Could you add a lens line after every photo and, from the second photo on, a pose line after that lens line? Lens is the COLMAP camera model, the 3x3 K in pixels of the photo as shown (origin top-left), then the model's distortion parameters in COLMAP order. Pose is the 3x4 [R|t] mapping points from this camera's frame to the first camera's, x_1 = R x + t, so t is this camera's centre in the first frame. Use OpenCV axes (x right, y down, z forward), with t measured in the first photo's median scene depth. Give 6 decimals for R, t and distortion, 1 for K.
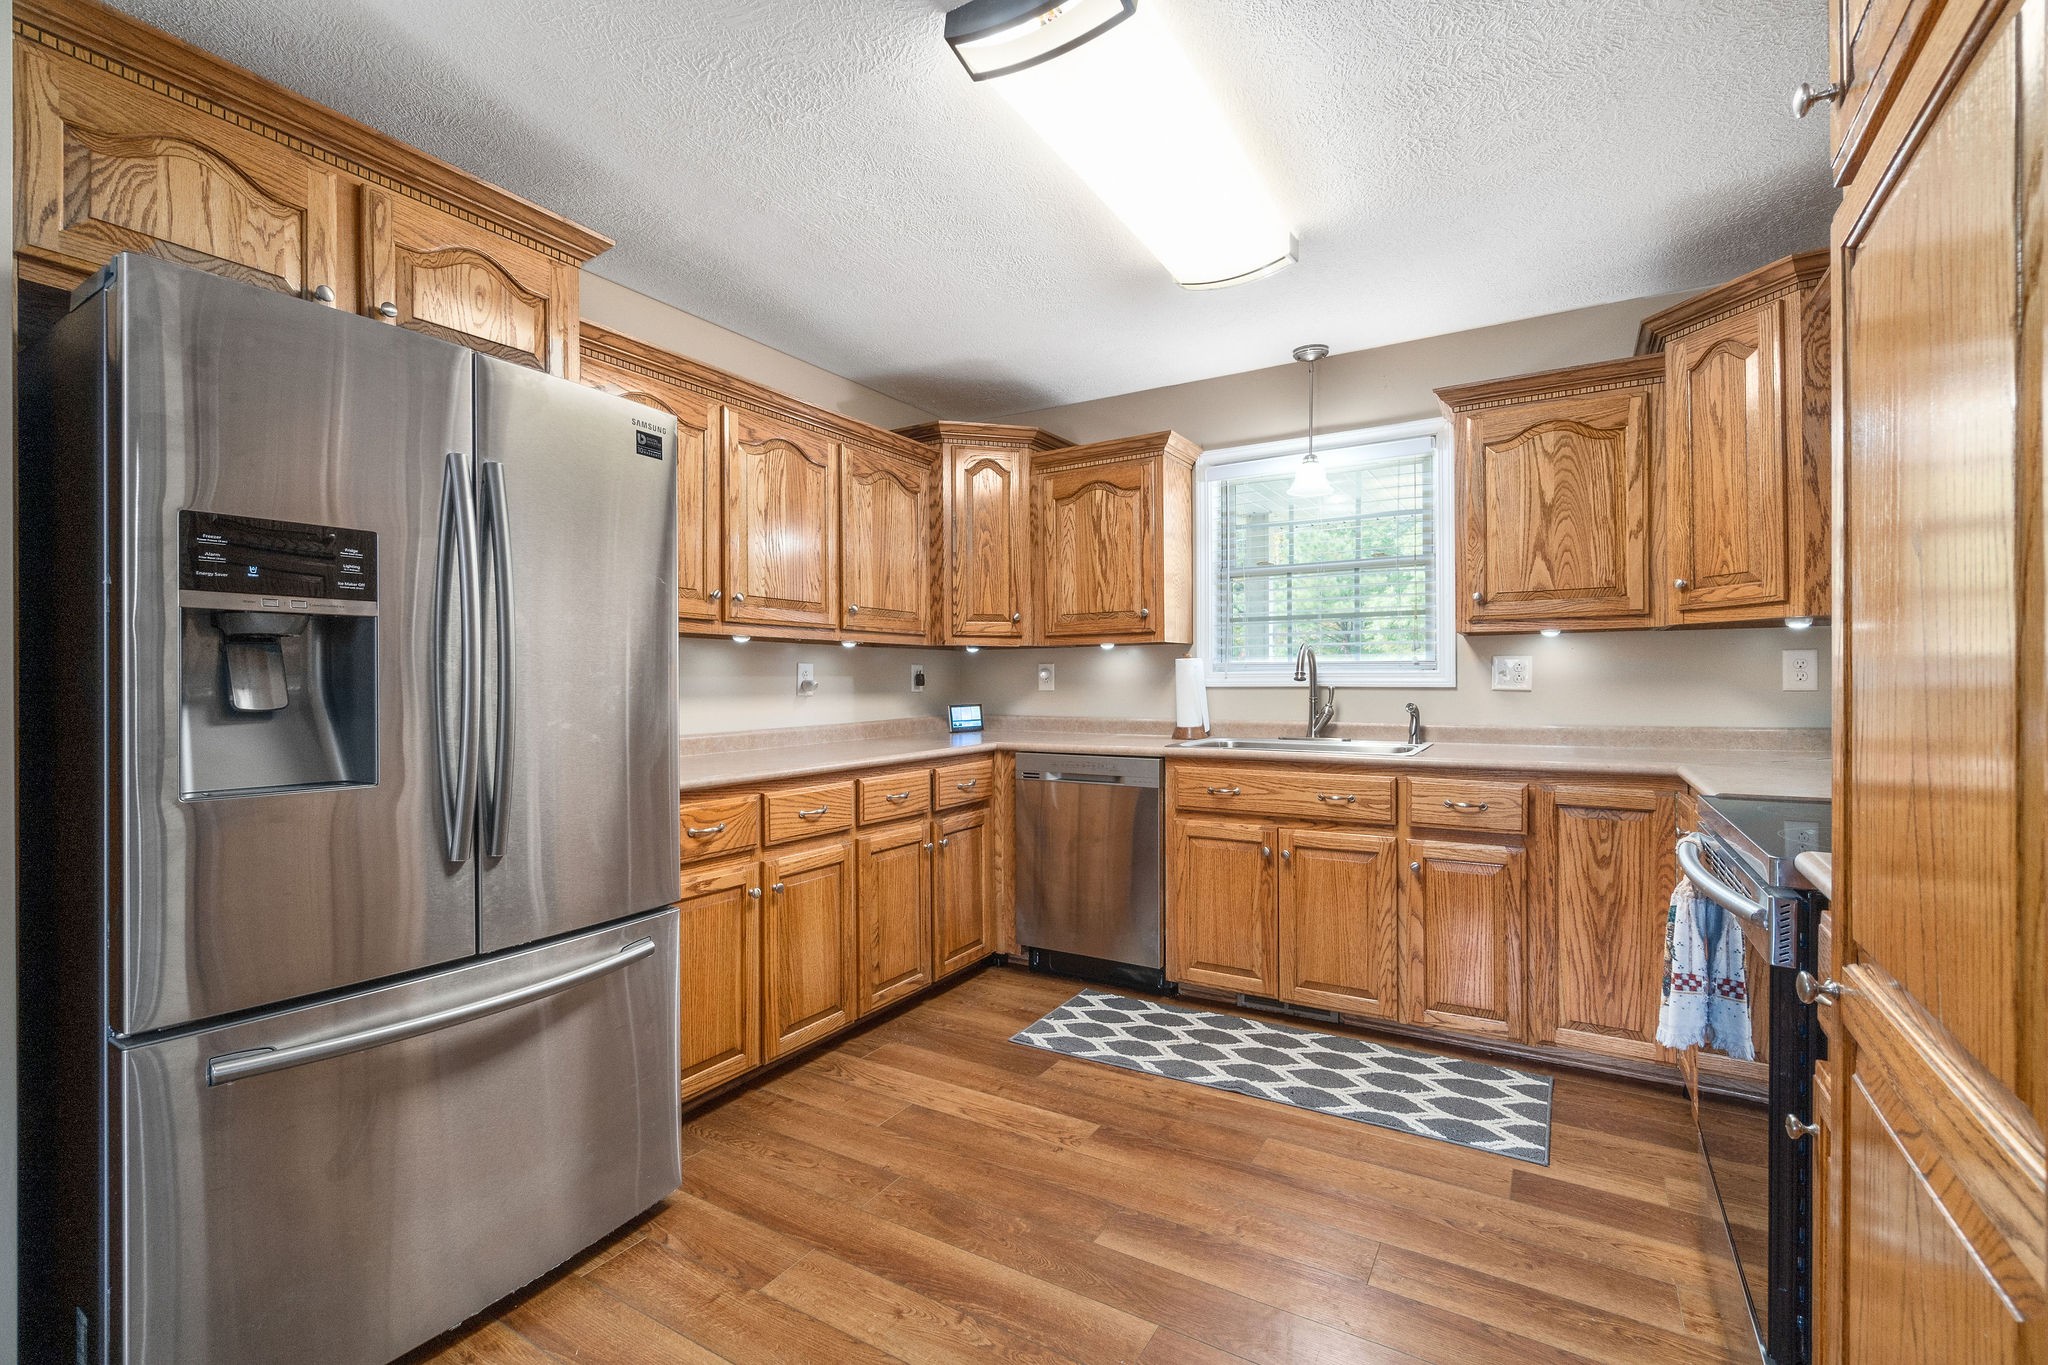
lens RADIAL K [[884.6, 0, 1020.6], [0, 884.6, 682.6], [0, 0, 1]] dist [-0.004503, 0.000072]
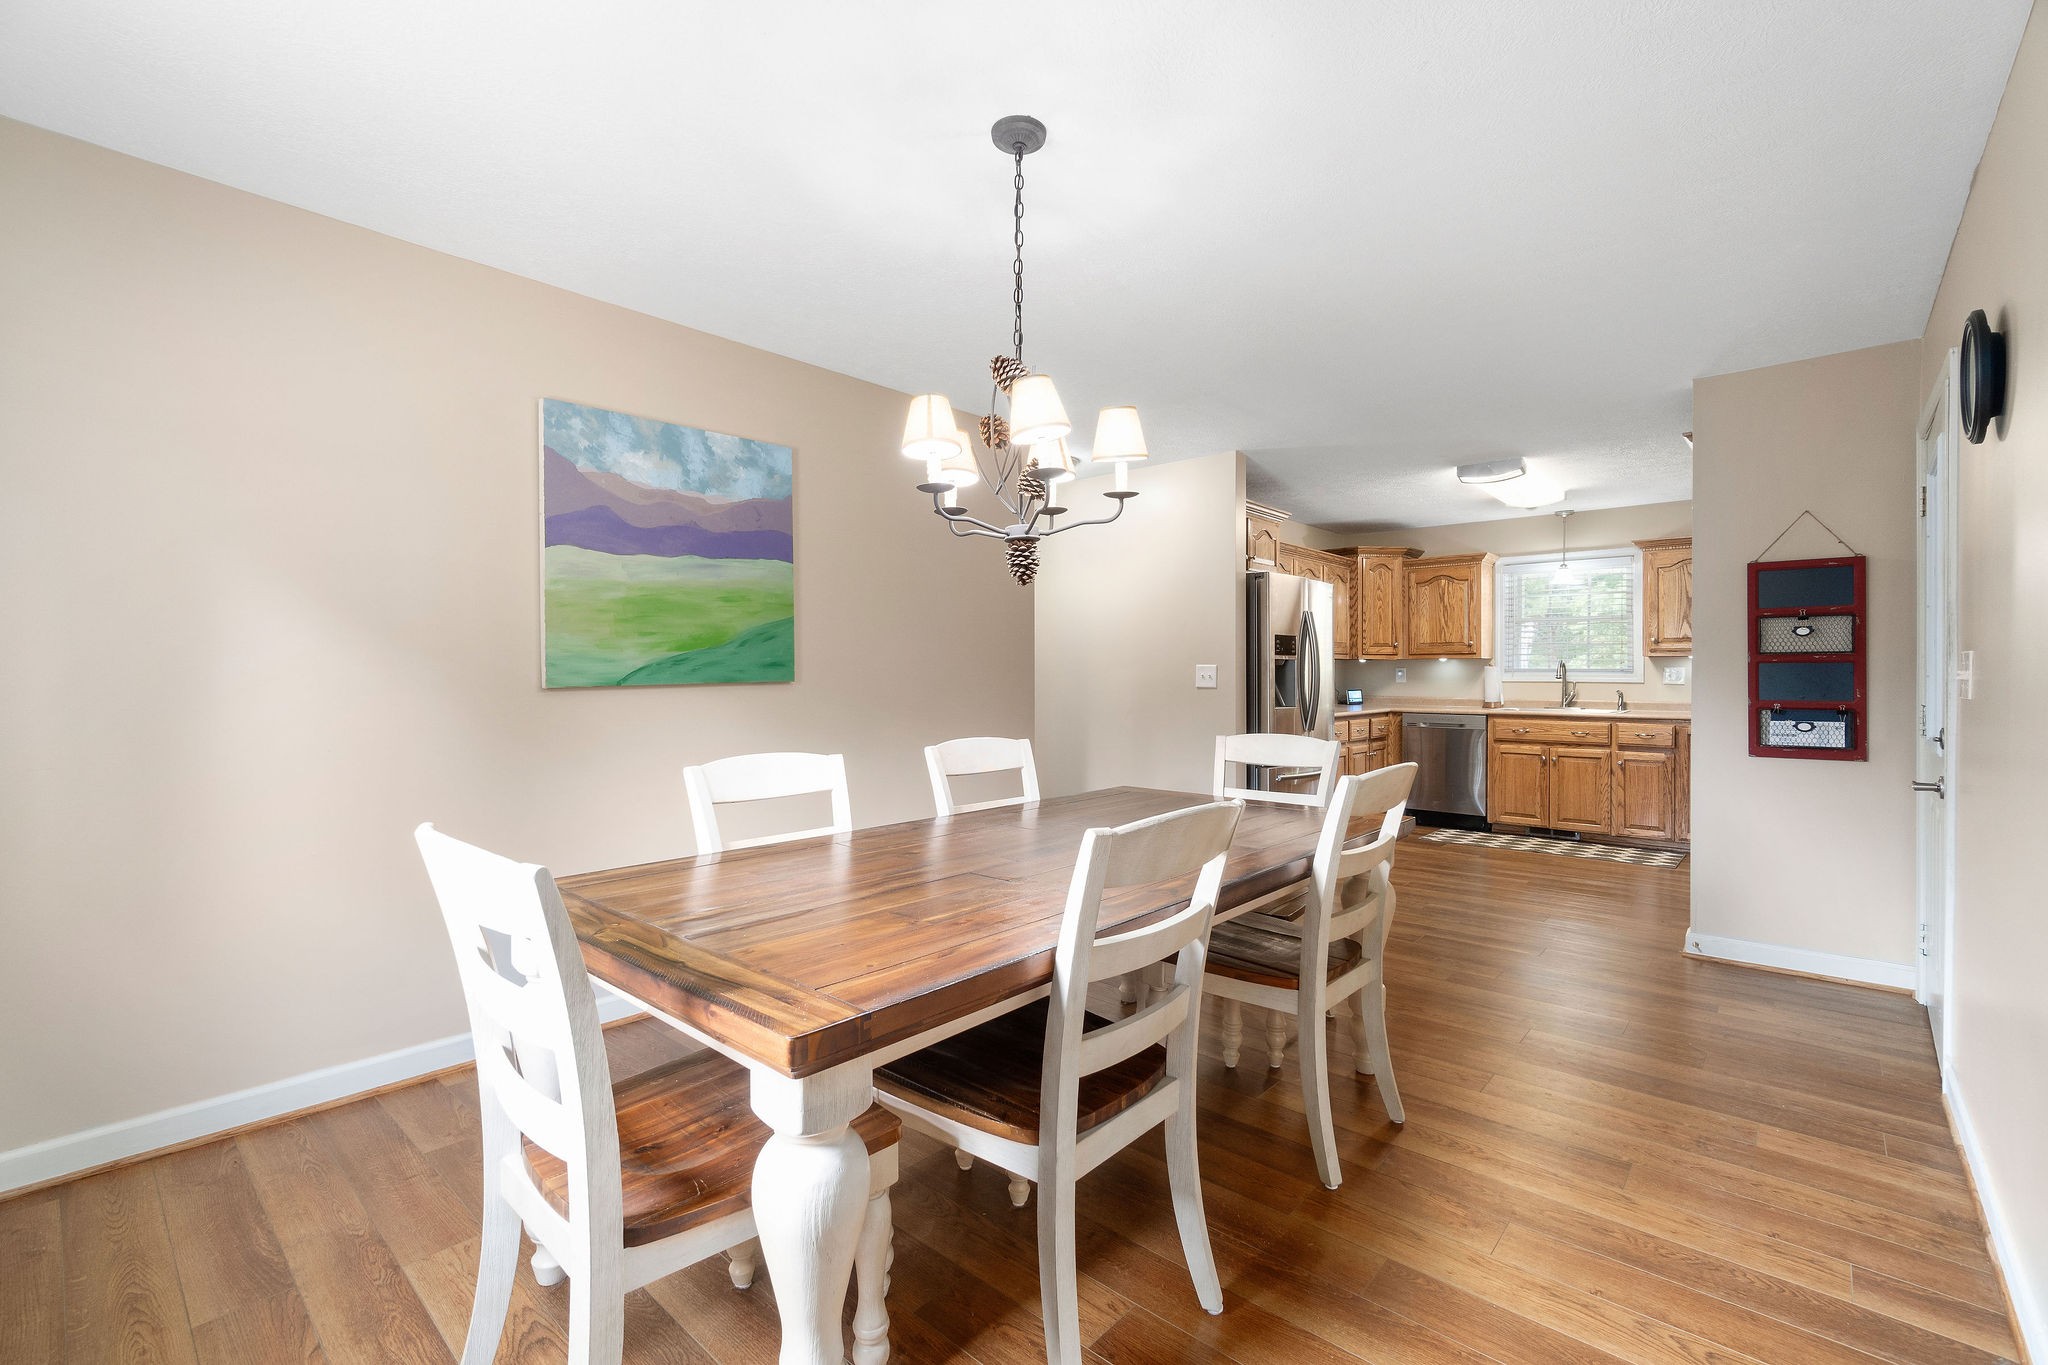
lens RADIAL K [[884.6, 0, 1020.2], [0, 884.6, 677.3], [0, 0, 1]] dist [-0.004503, 0.000072]
pose [[0.983447, 0.007467, -0.181040, -0.575563], [-0.006905, 0.999969, 0.003732, -0.004611], [0.181062, -0.002420, 0.983469, -1.315927]]
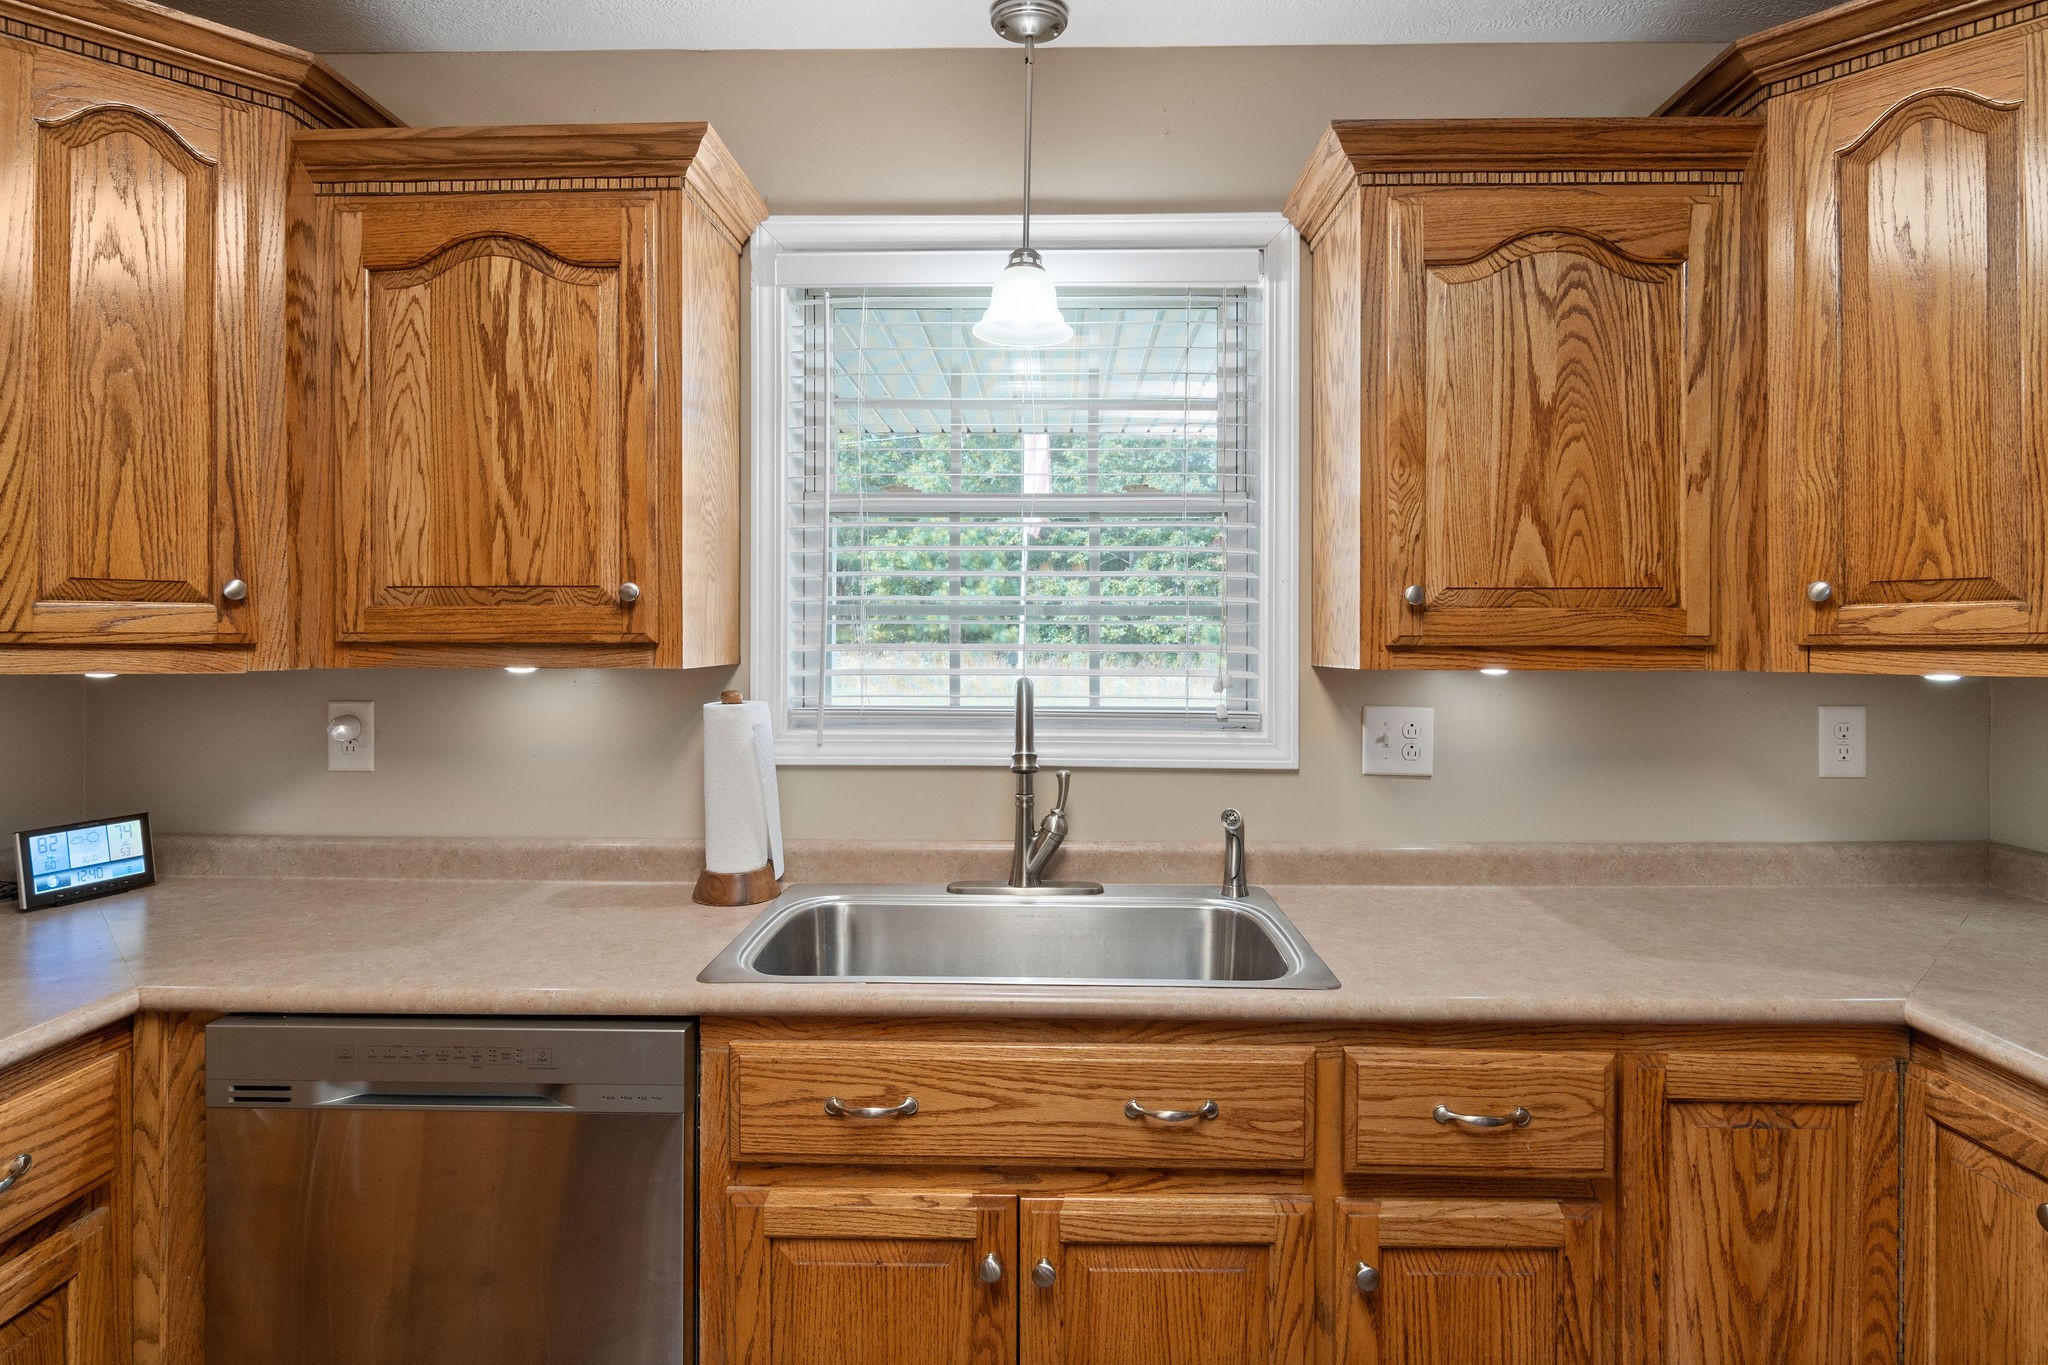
lens RADIAL K [[1117.8, 0, 1026.1], [0, 1117.8, 641.3], [0, 0, 1]] dist [-0.005729, 0.000583]
pose [[0.865635, 0.006772, 0.500630, 0.055631], [-0.006618, 0.999976, -0.002083, -0.068284], [-0.500632, -0.001511, 0.865659, 0.583469]]
